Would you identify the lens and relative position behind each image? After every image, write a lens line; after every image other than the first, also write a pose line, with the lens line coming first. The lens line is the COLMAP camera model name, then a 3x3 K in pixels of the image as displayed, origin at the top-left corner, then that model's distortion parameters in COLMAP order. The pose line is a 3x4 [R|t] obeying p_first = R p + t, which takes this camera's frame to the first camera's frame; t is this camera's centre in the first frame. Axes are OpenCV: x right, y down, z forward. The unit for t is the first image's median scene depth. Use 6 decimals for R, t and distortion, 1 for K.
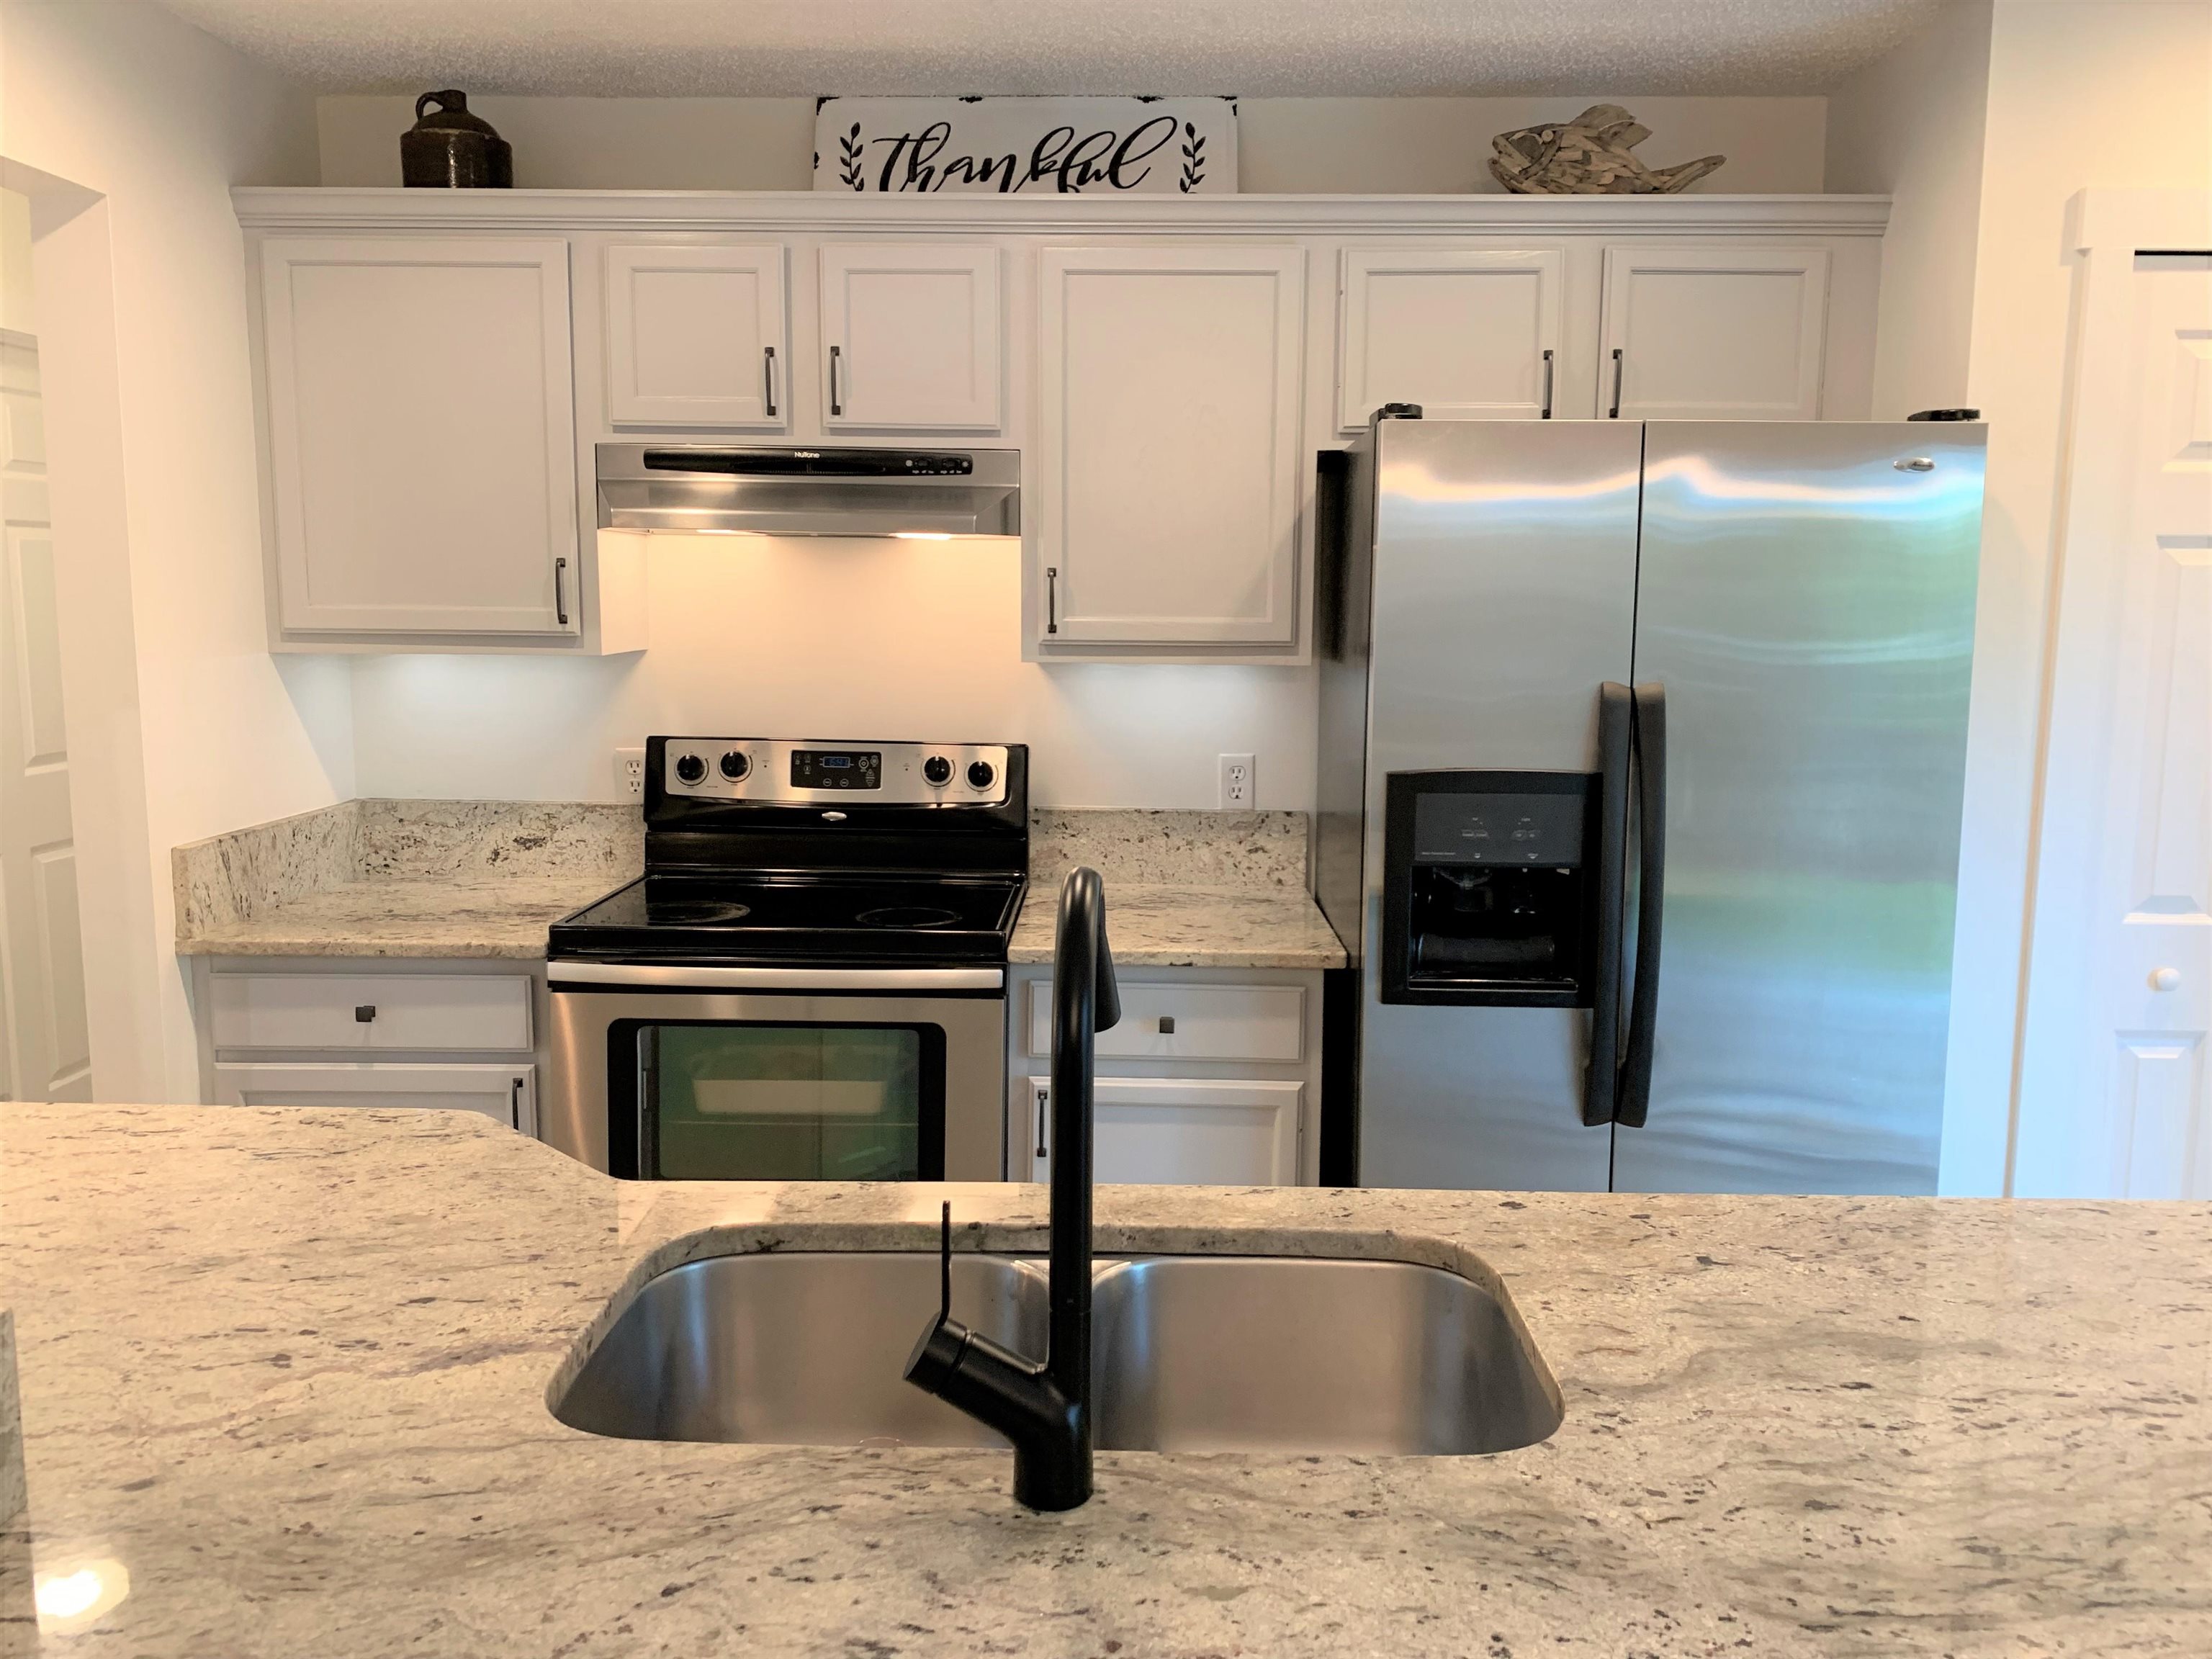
lens RADIAL K [[1705.6, 0, 1121.6], [0, 1705.6, 817.9], [0, 0, 1]] dist [0.020204, -0.002151]
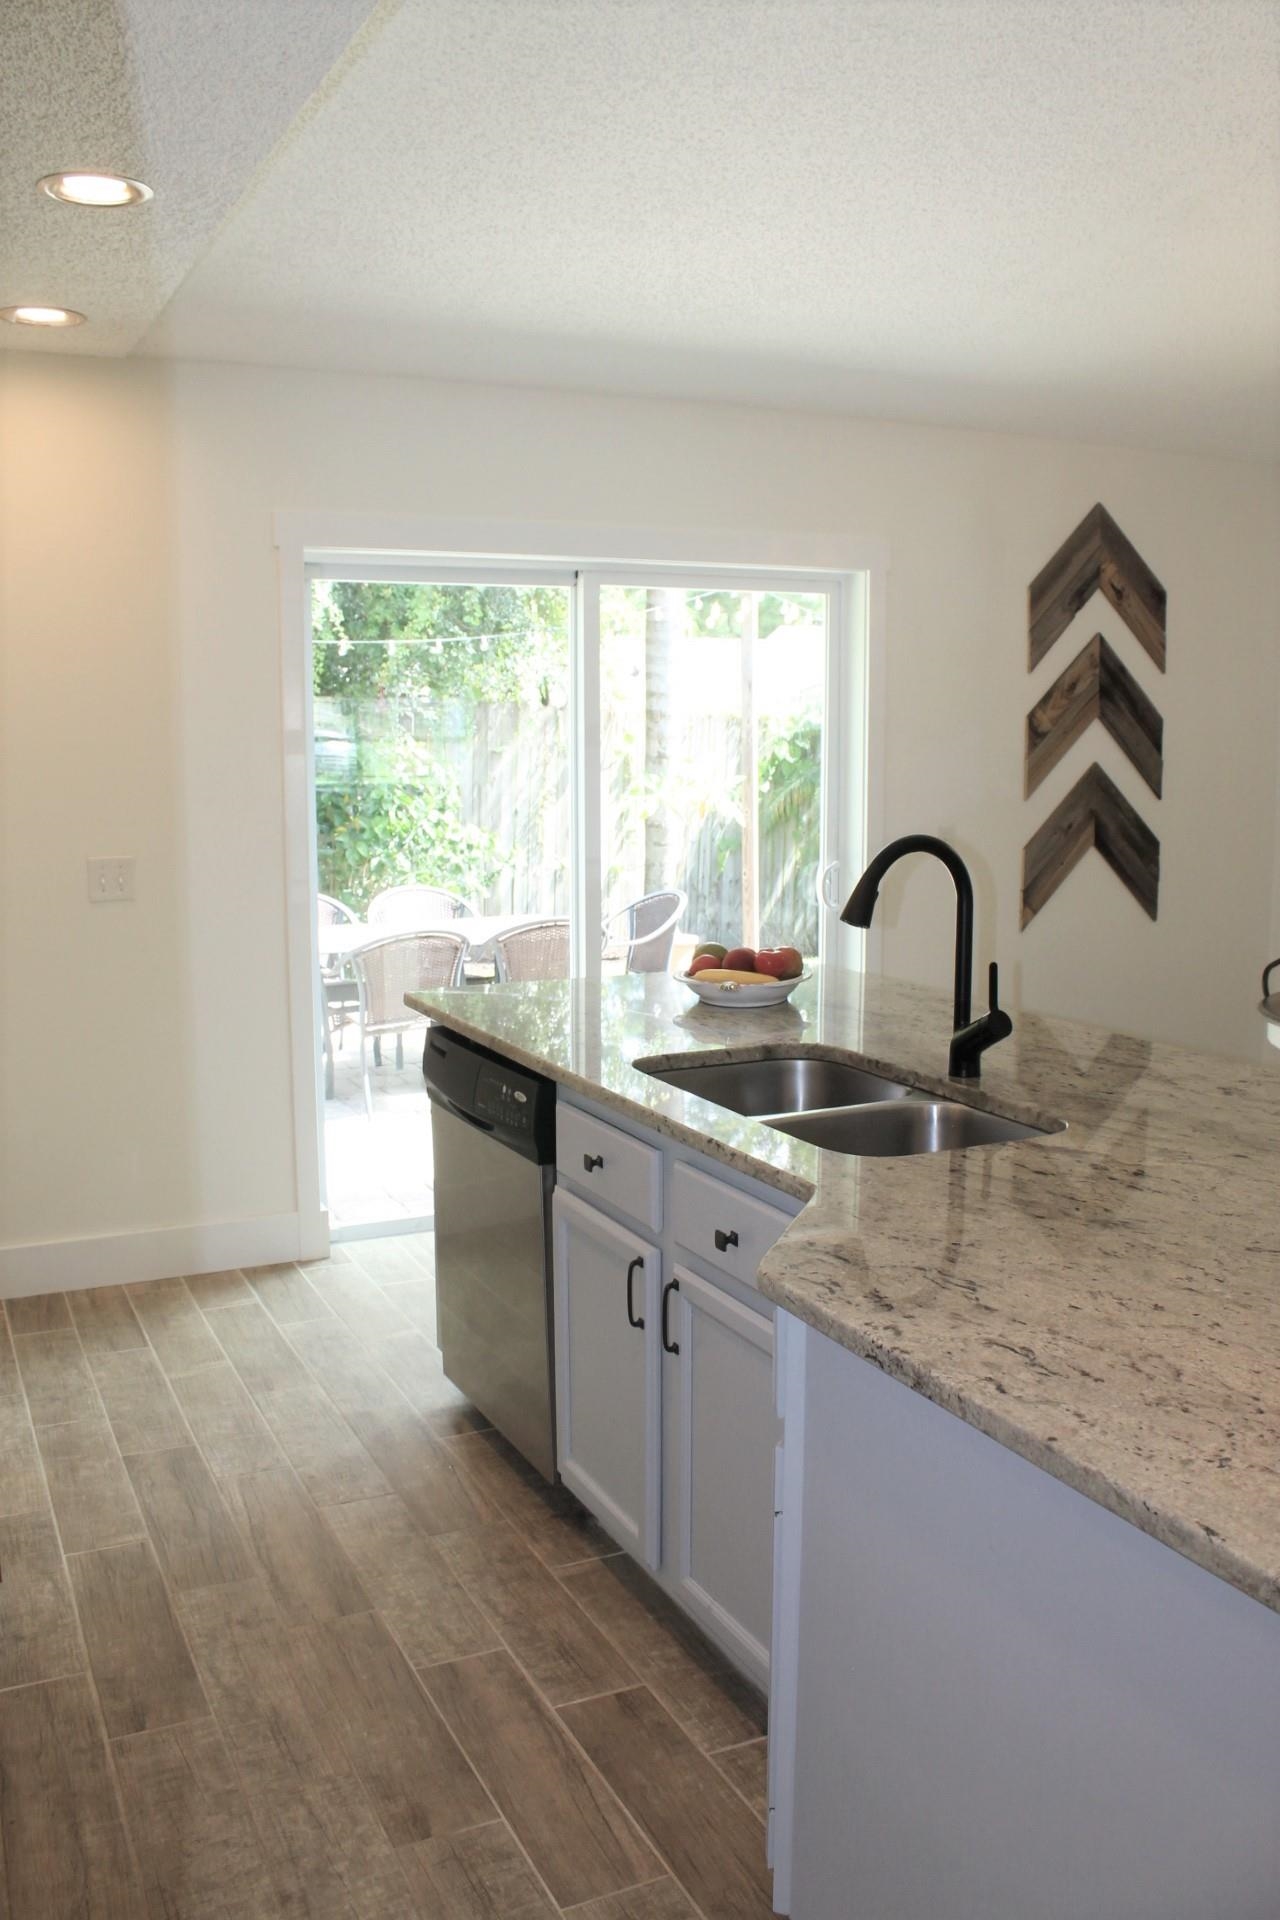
lens RADIAL K [[1632.8, 0, 639.8], [0, 1632.8, 940.0], [0, 0, 1]] dist [-0.147045, 0.109124]
pose [[-0.451508, -0.118033, 0.884426, -0.922146], [0.120991, 0.973958, 0.191748, -0.149959], [-0.884026, 0.193583, -0.425469, 1.161923]]
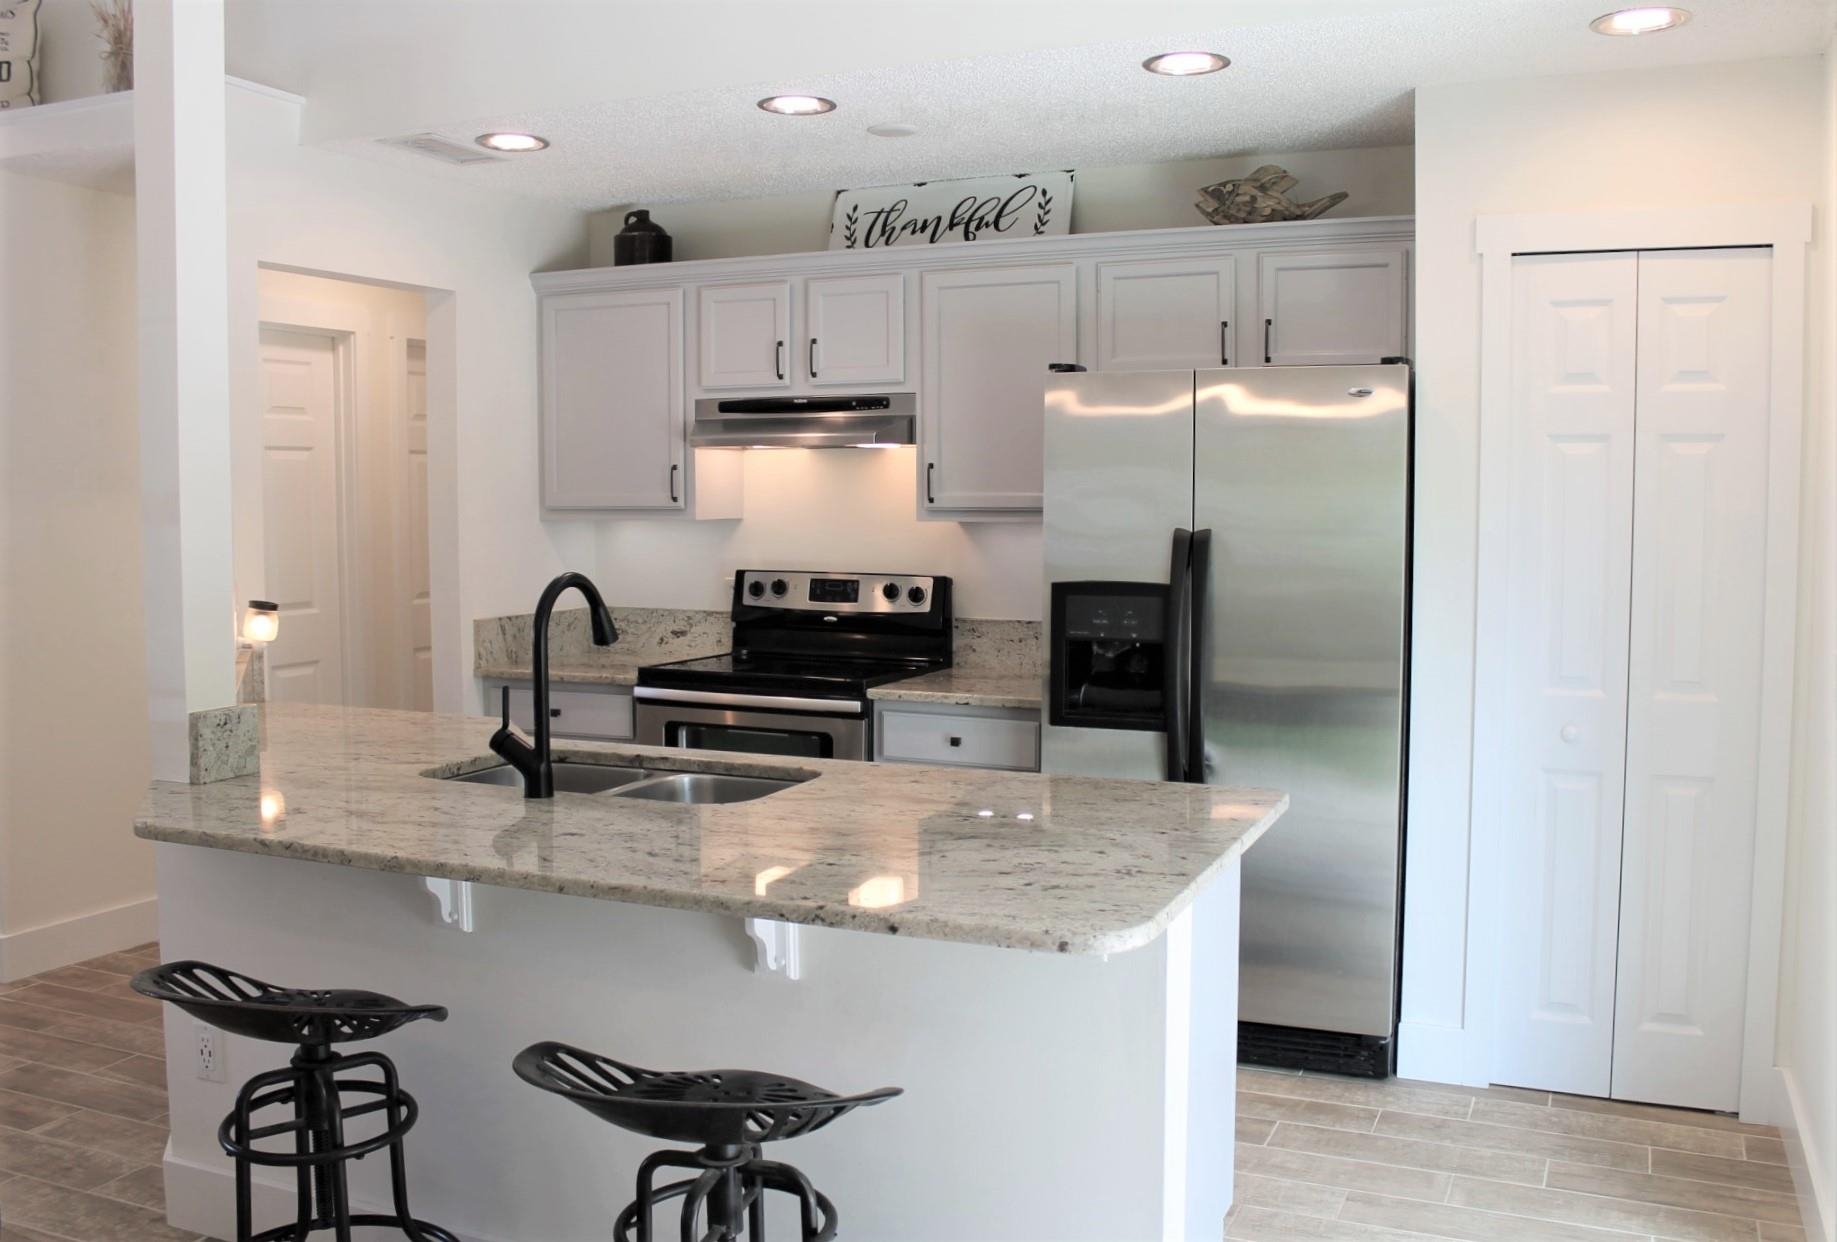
lens RADIAL K [[1622.6, 0, 924.2], [0, 1622.6, 617.1], [0, 0, 1]] dist [-0.118301, 0.075741]
pose [[0.924462, 0.018704, -0.380815, 0.554652], [-0.040925, 0.997893, -0.050337, 0.078844], [0.379071, 0.062119, 0.923280, -0.434425]]
